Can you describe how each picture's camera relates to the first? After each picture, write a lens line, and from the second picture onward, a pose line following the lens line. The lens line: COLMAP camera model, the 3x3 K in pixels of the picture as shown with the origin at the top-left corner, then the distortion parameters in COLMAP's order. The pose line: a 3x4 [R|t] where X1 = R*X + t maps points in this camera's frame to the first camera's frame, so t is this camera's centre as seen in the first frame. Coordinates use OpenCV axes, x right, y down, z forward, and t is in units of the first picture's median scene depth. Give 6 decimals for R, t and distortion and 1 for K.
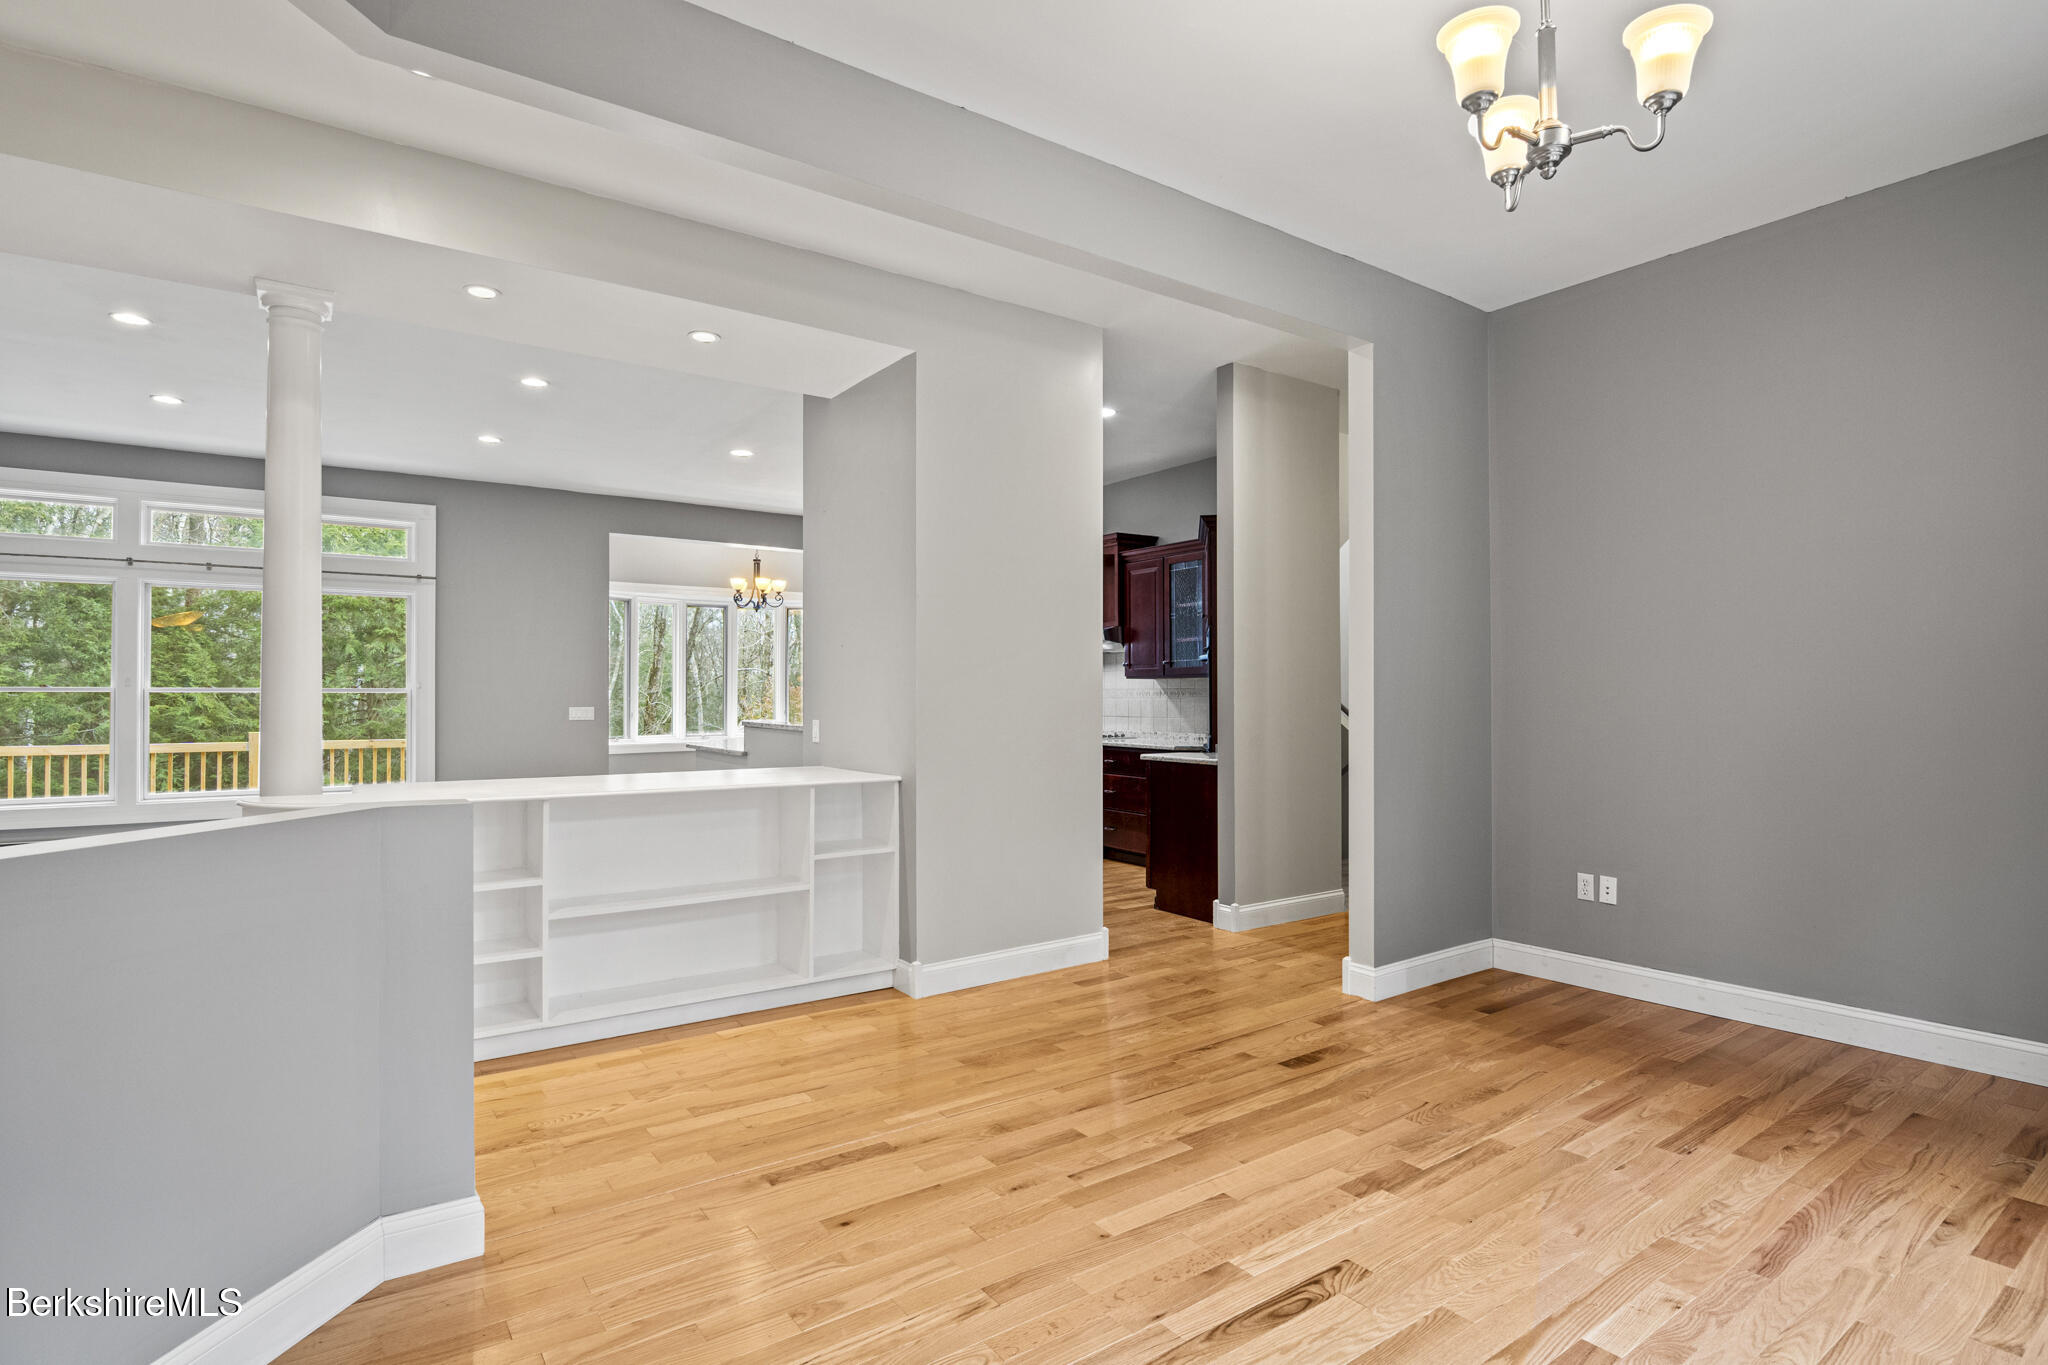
lens RADIAL K [[1031.9, 0, 1013.2], [0, 1031.9, 687.6], [0, 0, 1]] dist [-0.017273, -0.004898]
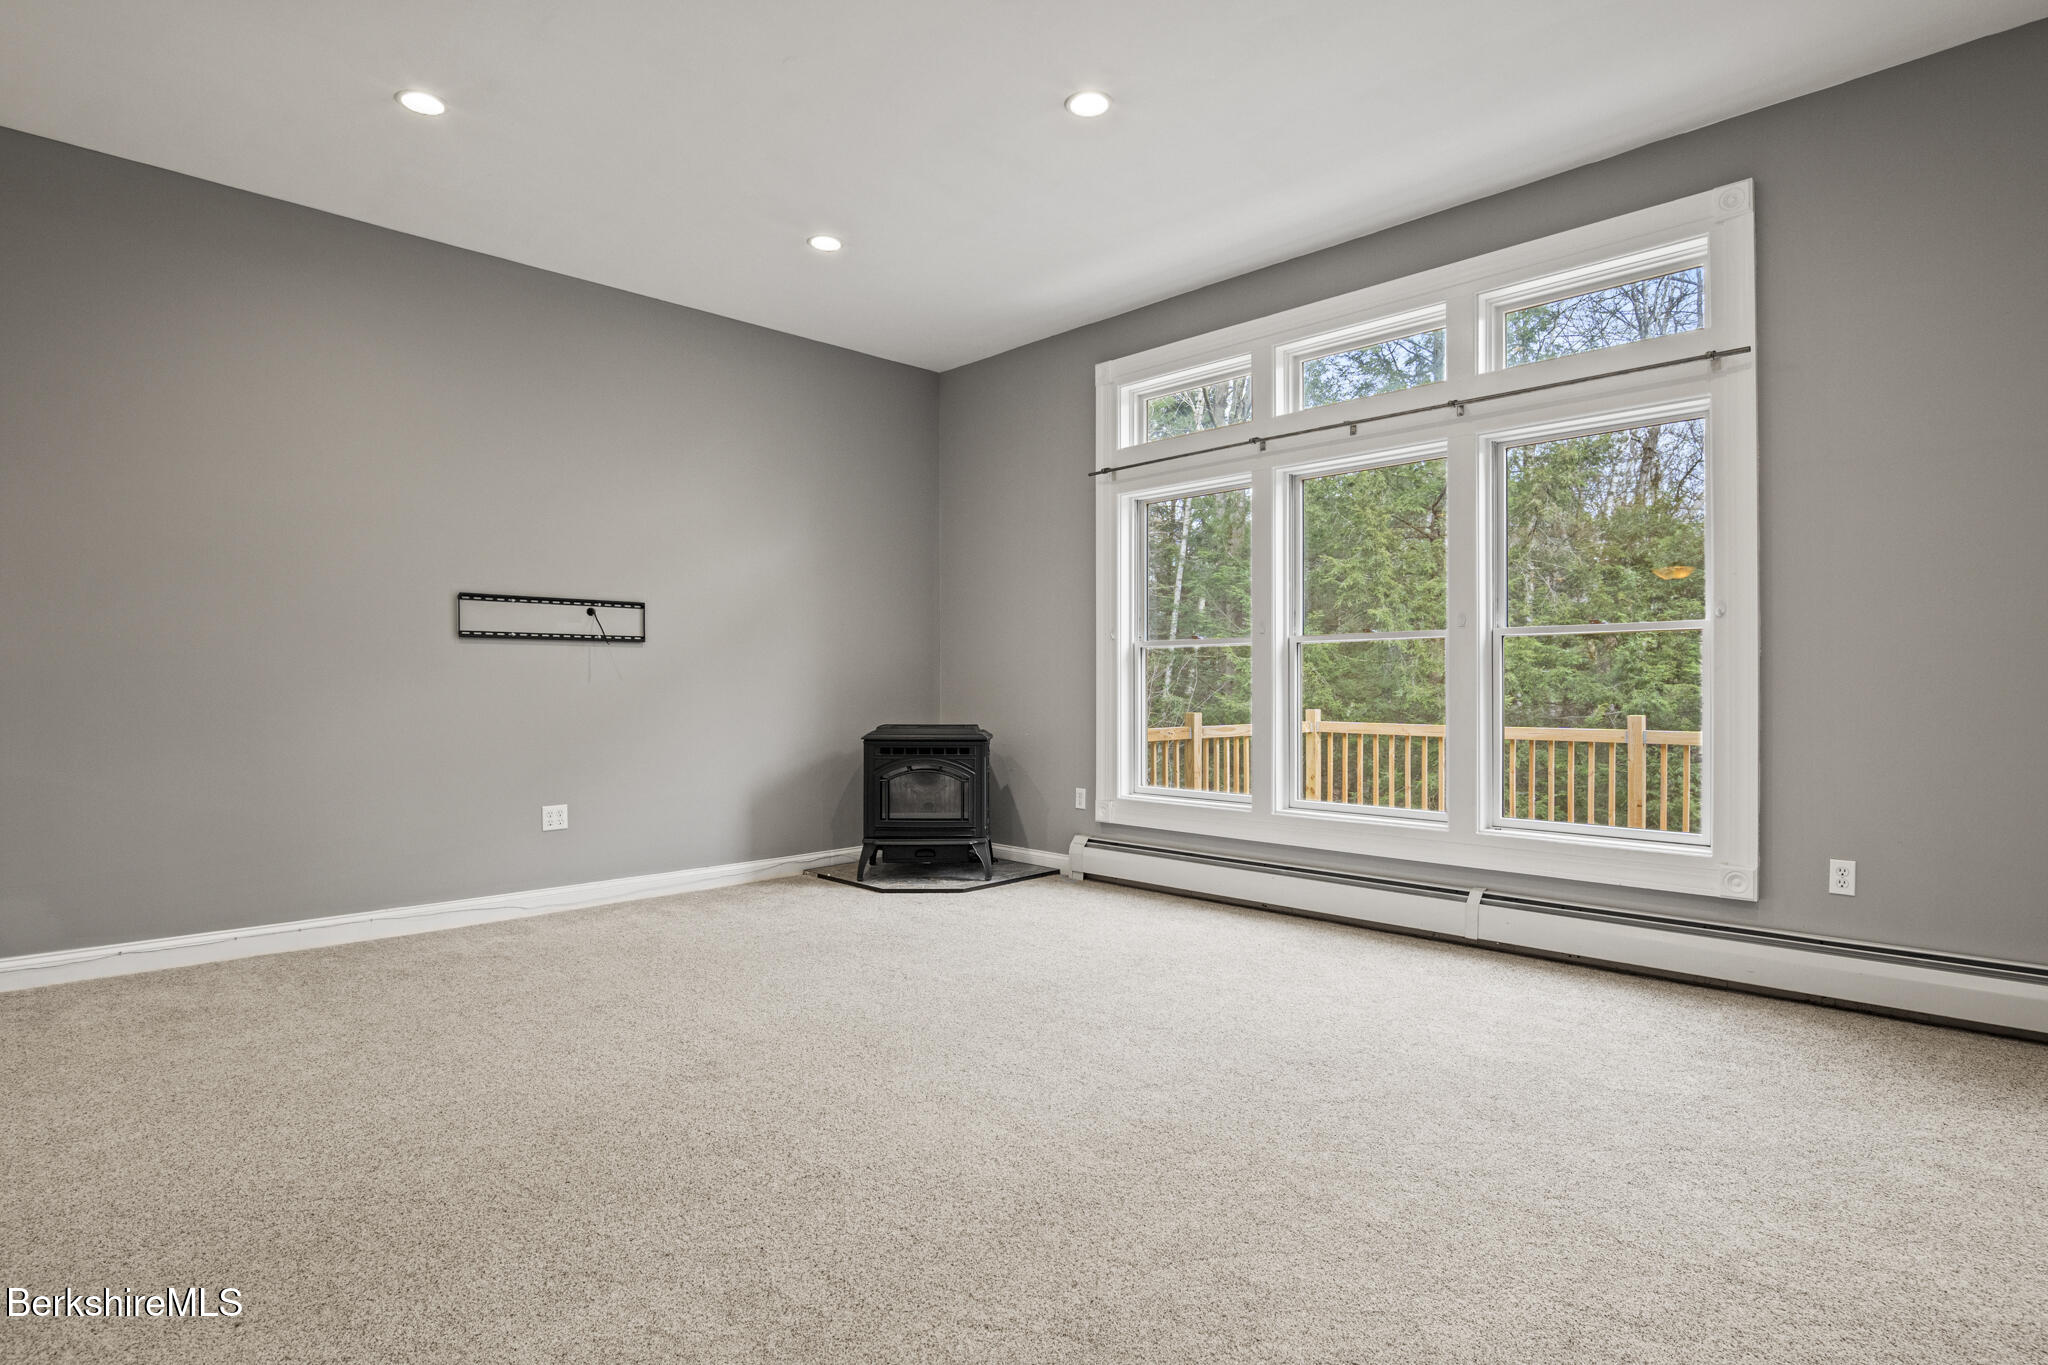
lens RADIAL K [[1031.9, 0, 1013.6], [0, 1031.9, 694.5], [0, 0, 1]] dist [-0.017273, -0.004898]
pose [[0.166186, 0.008660, -0.986056, -0.442628], [0.006892, 0.999927, 0.009943, 0.057623], [0.986070, -0.008448, 0.166114, 1.365257]]
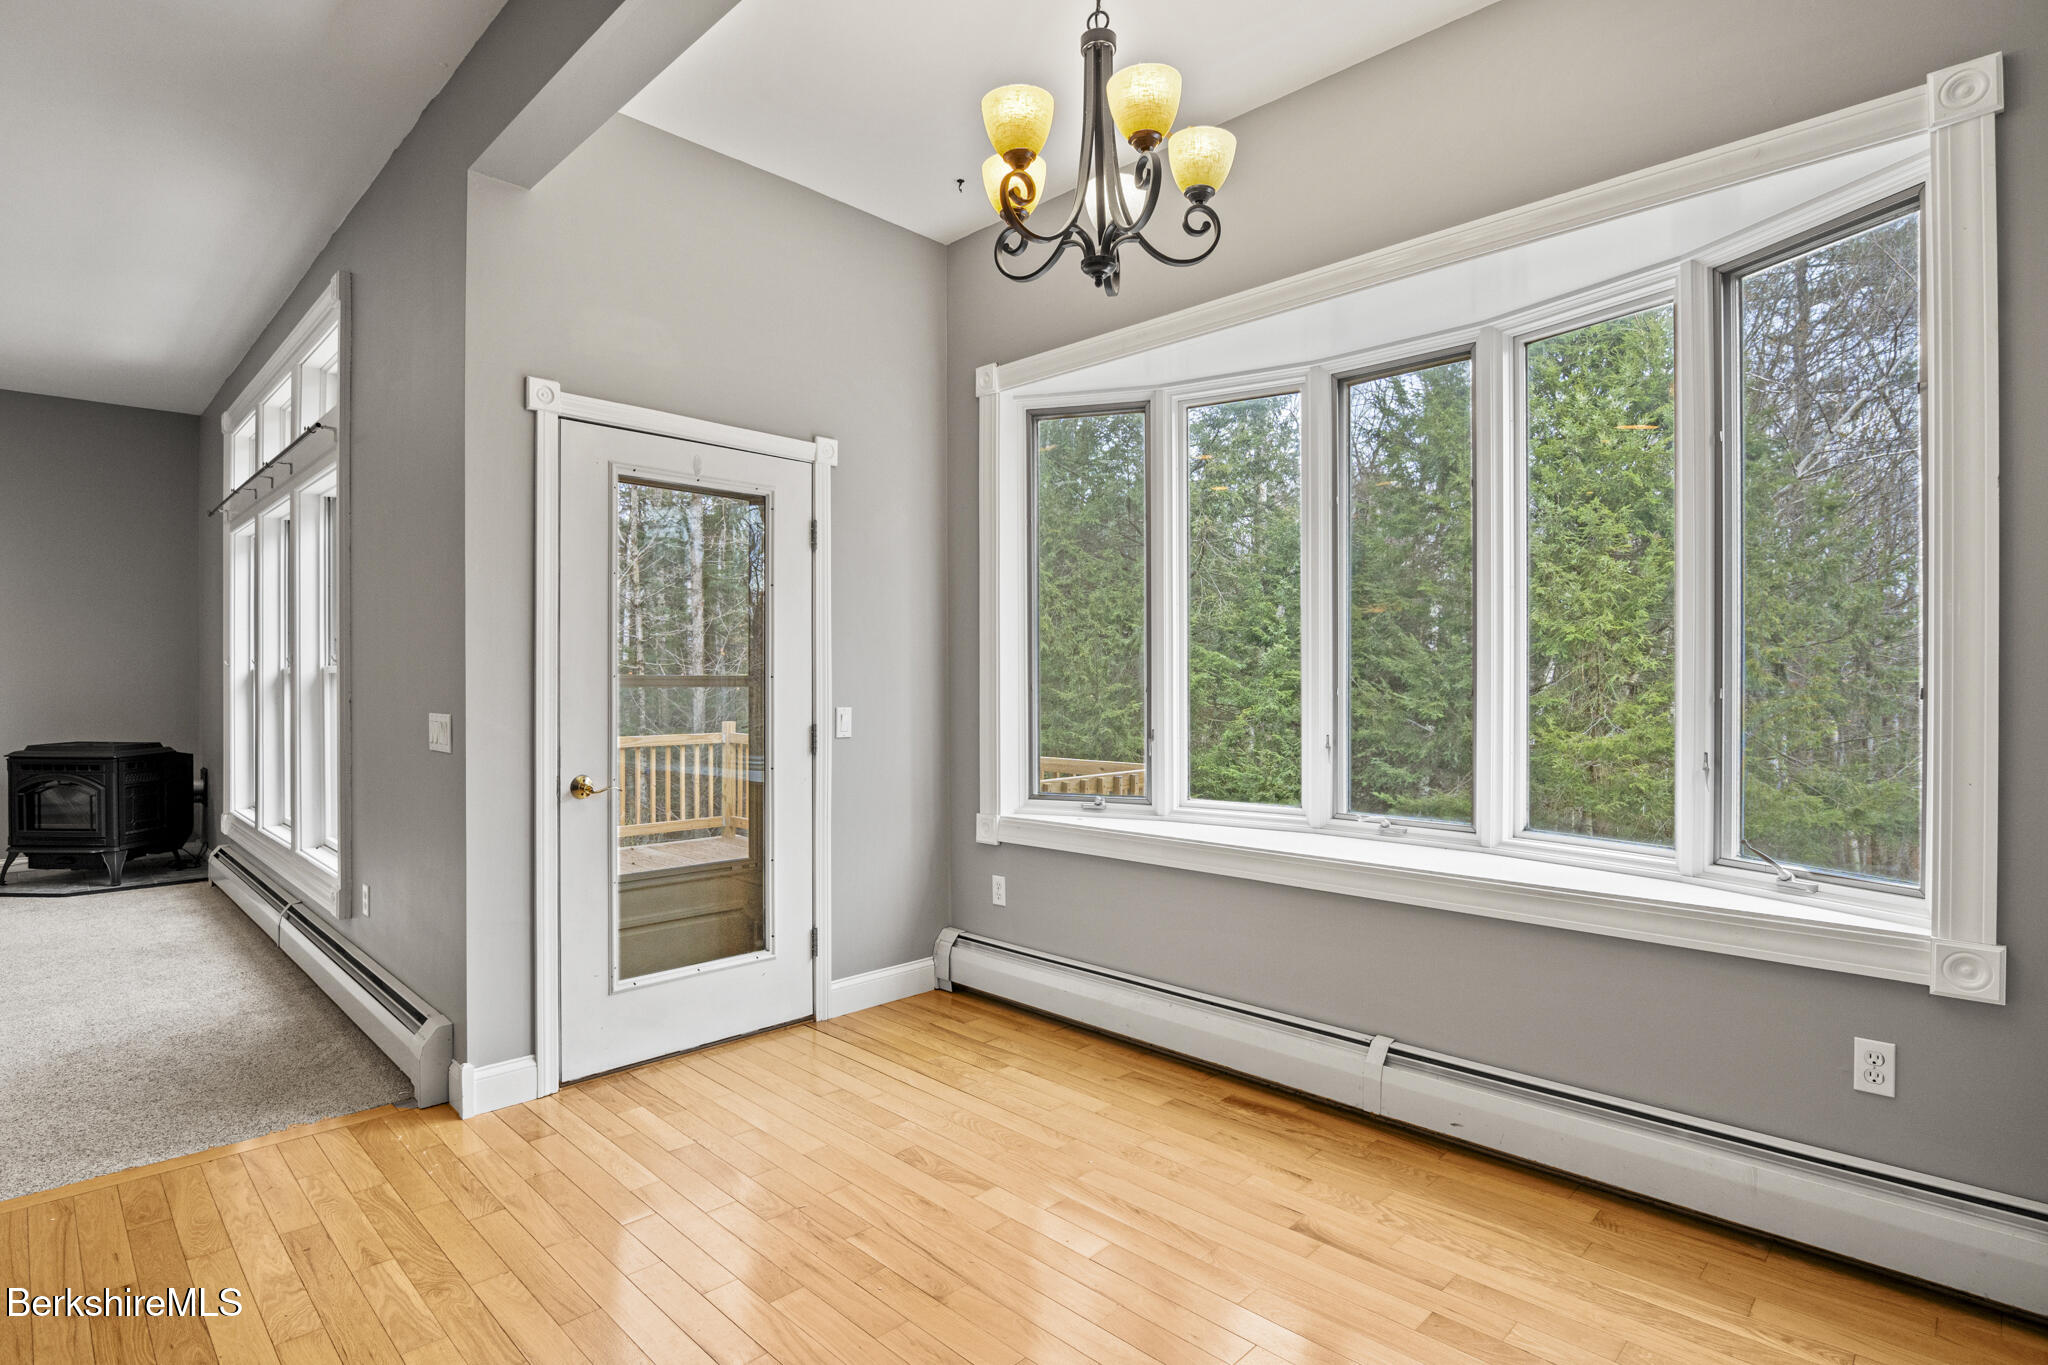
lens RADIAL K [[1031.9, 0, 1030.7], [0, 1031.9, 679.1], [0, 0, 1]] dist [-0.017273, -0.004898]
pose [[0.179755, 0.009074, -0.983670, -0.086489], [0.003504, 0.999945, 0.009865, 0.003429], [0.983705, -0.005220, 0.179714, 2.666917]]
